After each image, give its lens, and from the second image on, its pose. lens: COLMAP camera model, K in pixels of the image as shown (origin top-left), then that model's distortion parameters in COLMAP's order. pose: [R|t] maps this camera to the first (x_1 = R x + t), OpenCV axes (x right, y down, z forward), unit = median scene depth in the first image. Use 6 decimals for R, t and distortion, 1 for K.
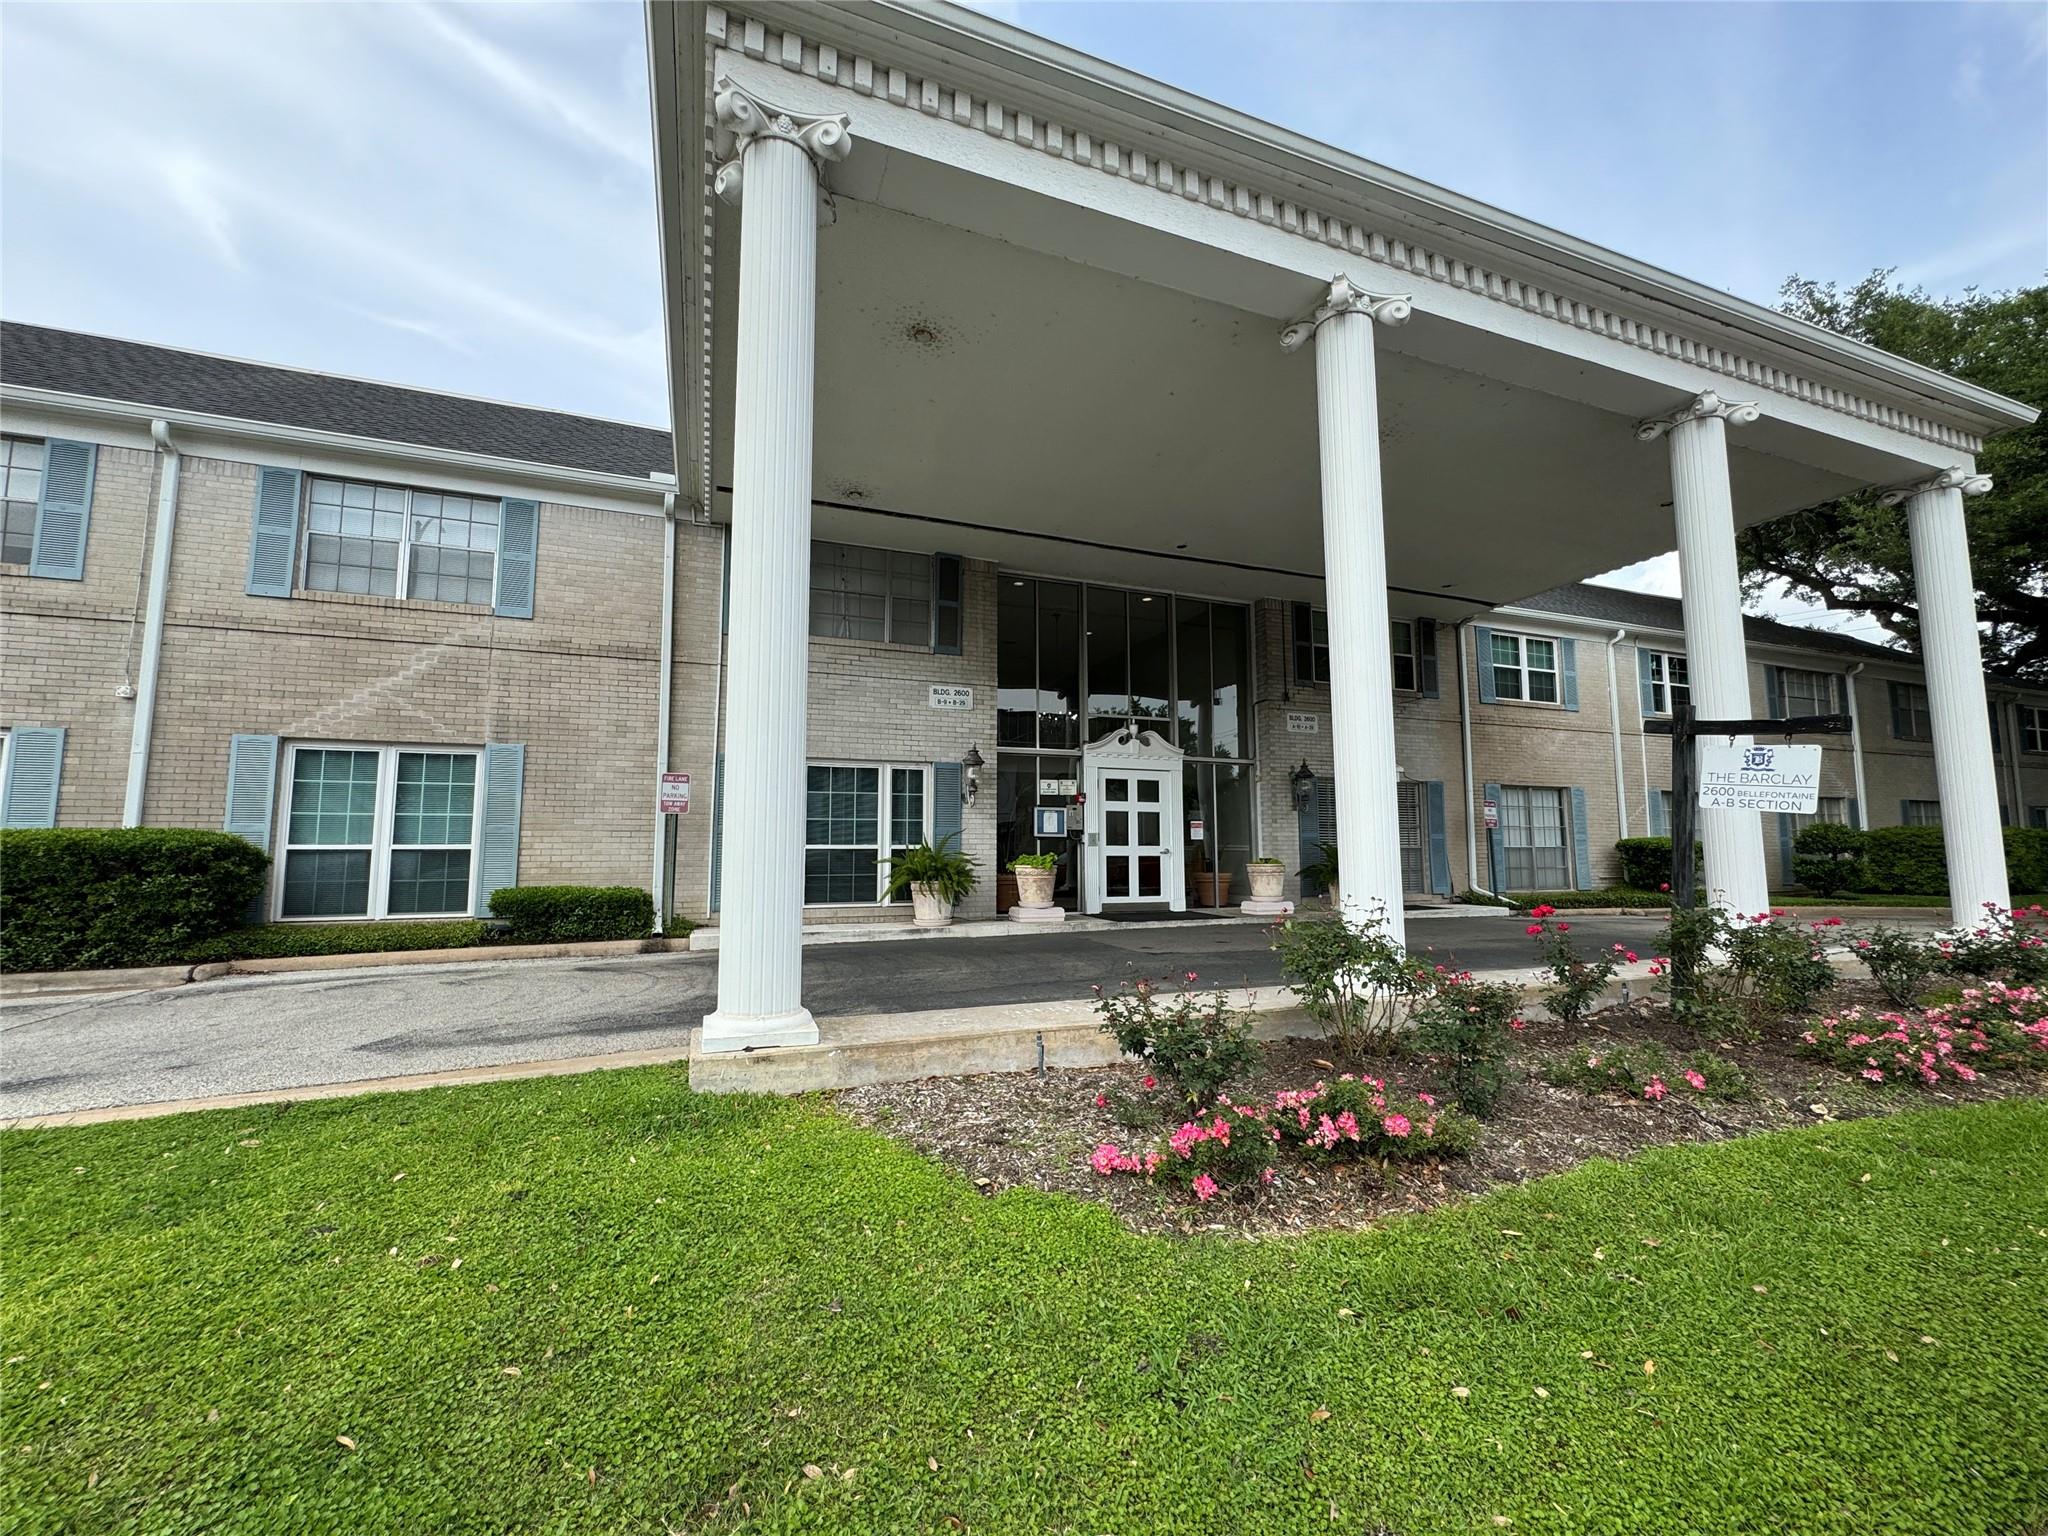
lens RADIAL K [[813.2, 0, 1022.9], [0, 813.2, 770.6], [0, 0, 1]] dist [-0.003651, -0.000287]
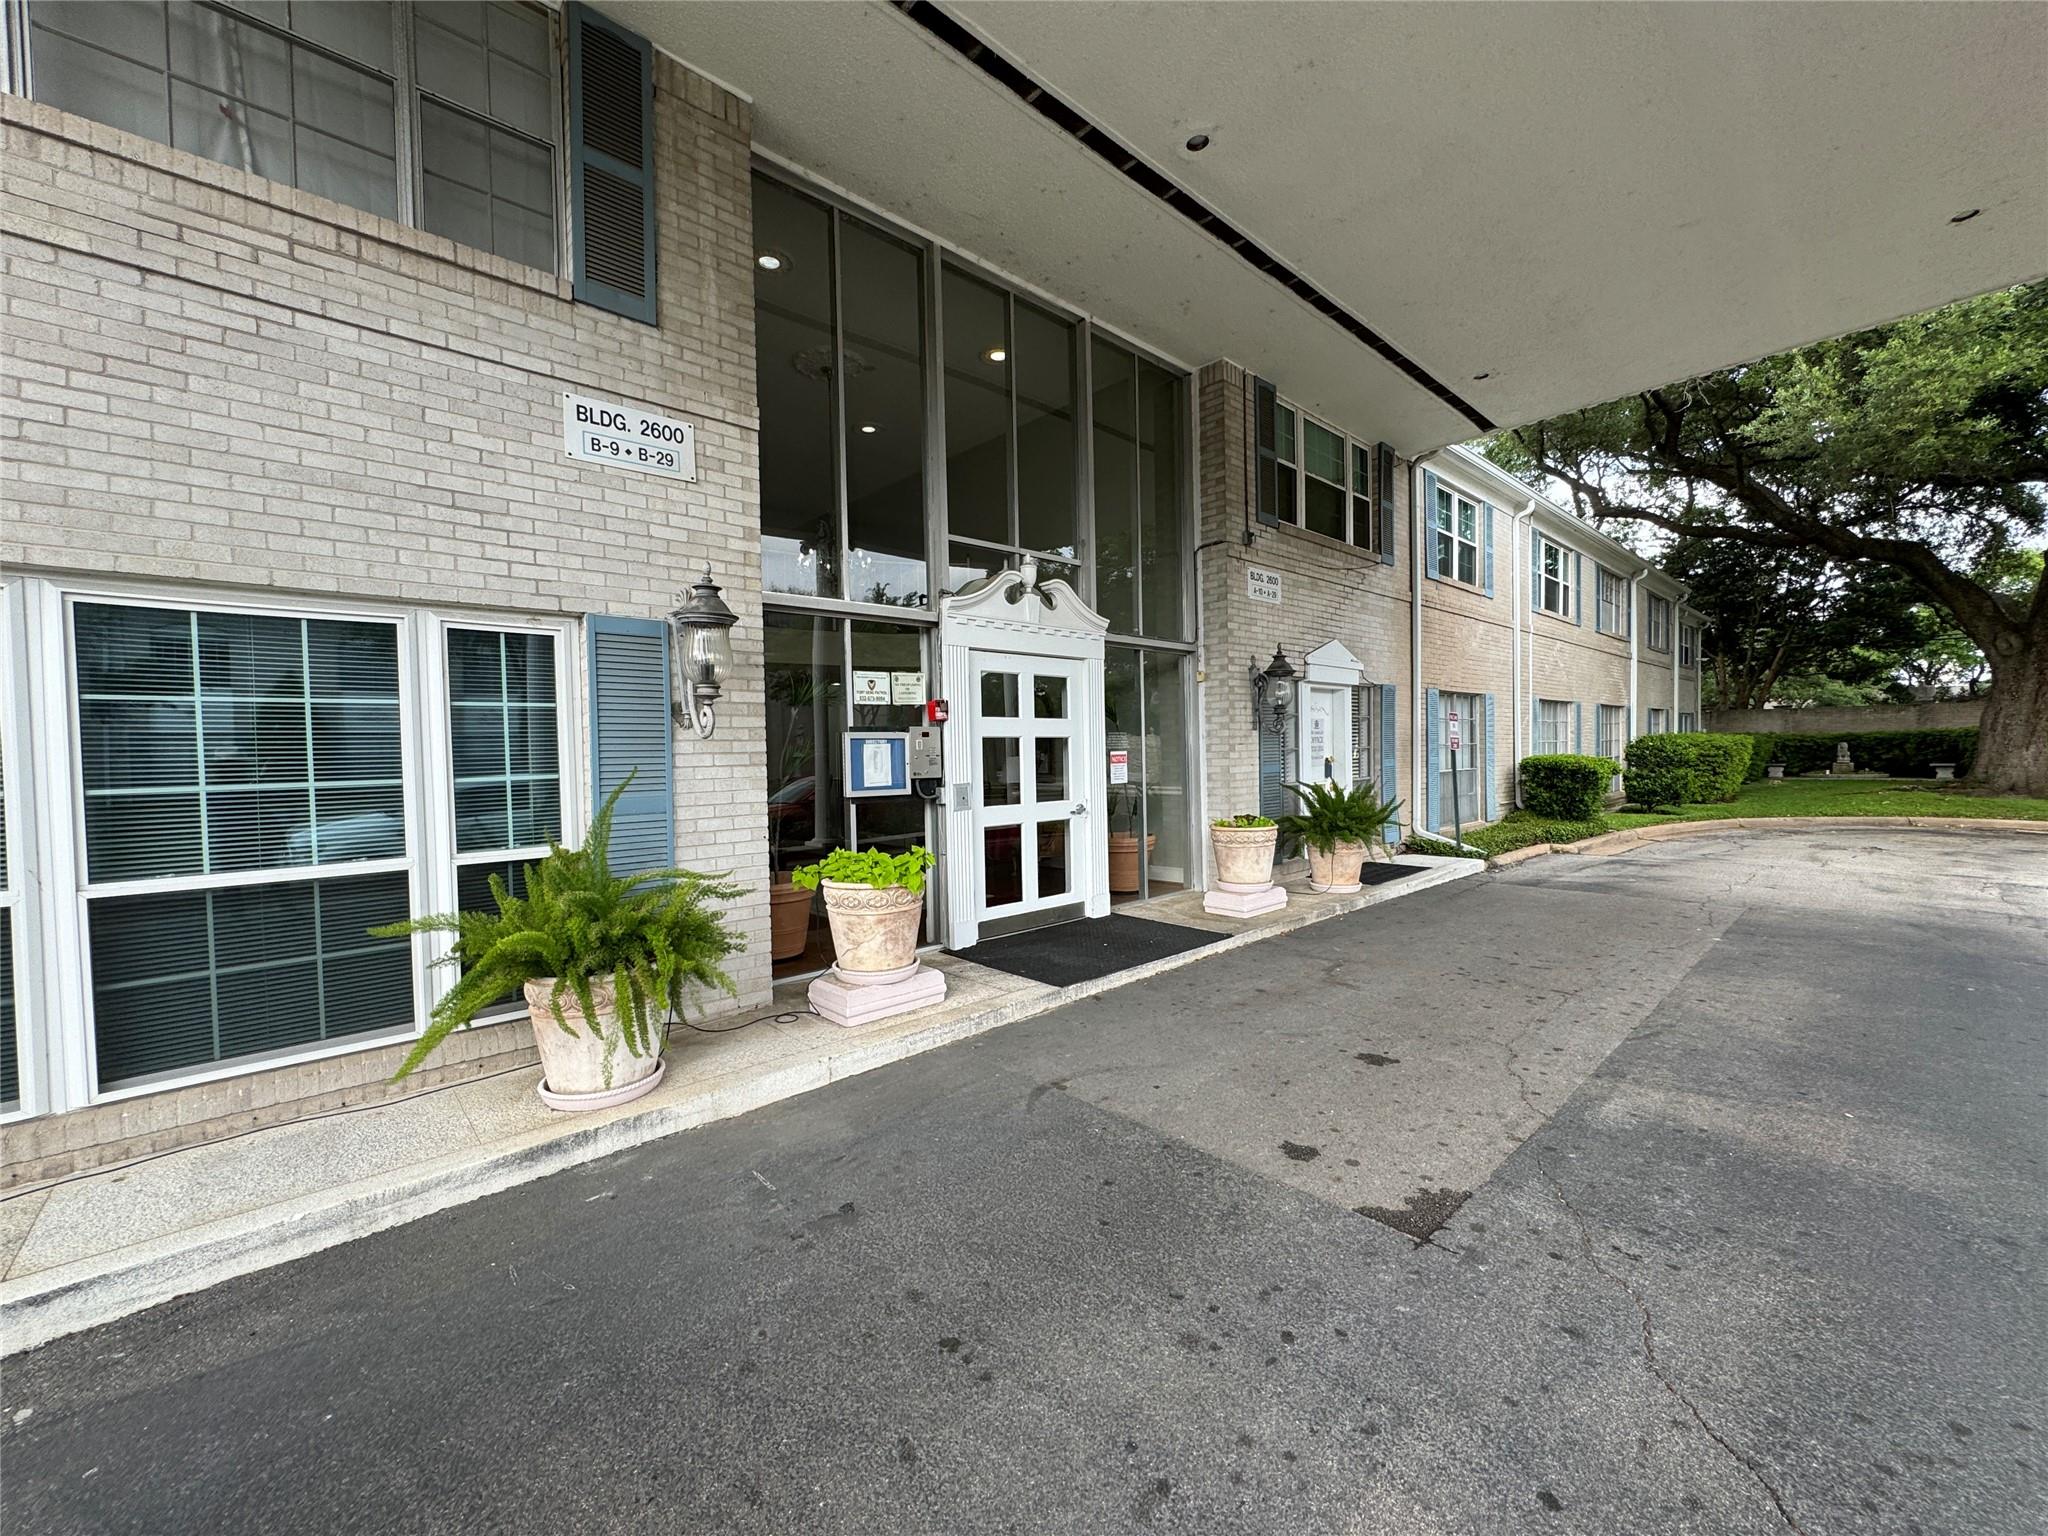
lens RADIAL K [[813.2, 0, 1016.7], [0, 813.2, 768.6], [0, 0, 1]] dist [-0.003651, -0.000287]
pose [[0.933003, -0.025801, 0.358943, -0.056577], [-0.016672, 0.993257, 0.114730, 0.011649], [-0.359482, -0.113027, 0.926281, 0.535110]]
